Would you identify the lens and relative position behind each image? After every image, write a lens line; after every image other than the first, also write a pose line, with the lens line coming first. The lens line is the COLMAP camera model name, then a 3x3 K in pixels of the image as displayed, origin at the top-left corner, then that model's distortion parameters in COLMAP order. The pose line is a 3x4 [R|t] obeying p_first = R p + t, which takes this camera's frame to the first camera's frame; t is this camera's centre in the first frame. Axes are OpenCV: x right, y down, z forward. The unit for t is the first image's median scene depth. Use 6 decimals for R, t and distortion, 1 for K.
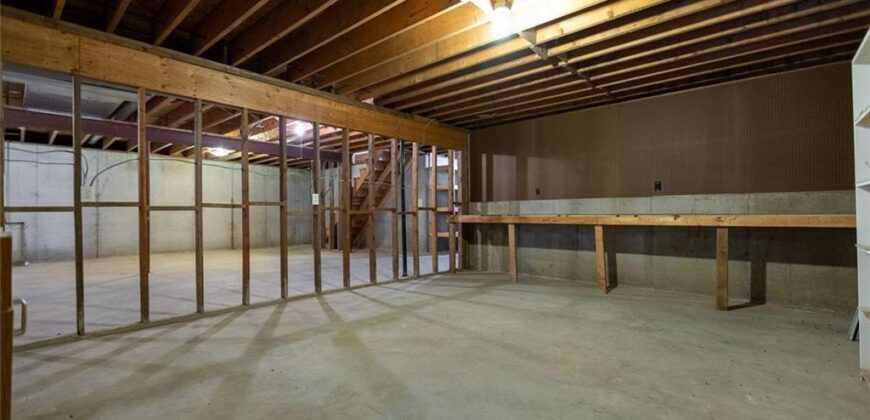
lens RADIAL K [[384.5, 0, 437.5], [0, 384.5, 213.3], [0, 0, 1]] dist [-0.000773, -0.000160]
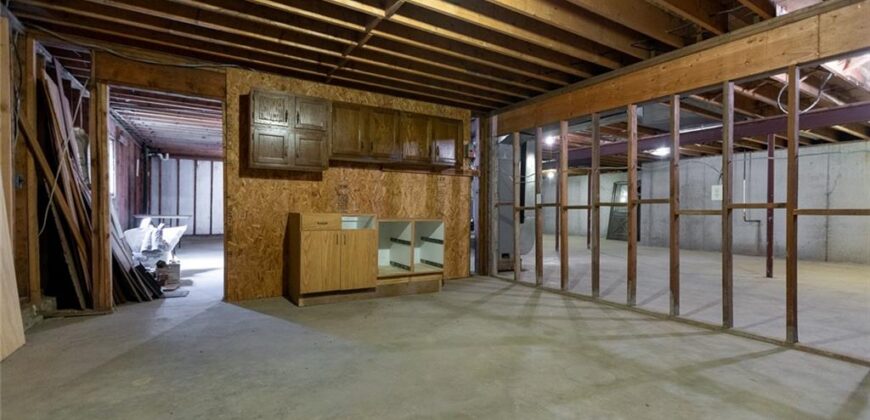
lens RADIAL K [[384.5, 0, 437.5], [0, 384.5, 213.3], [0, 0, 1]] dist [-0.000773, -0.000160]
pose [[-0.288662, 0.008255, -0.957395, 0.691559], [-0.008834, 0.999897, 0.011285, -0.003980], [0.957390, 0.011715, -0.288559, 0.977053]]
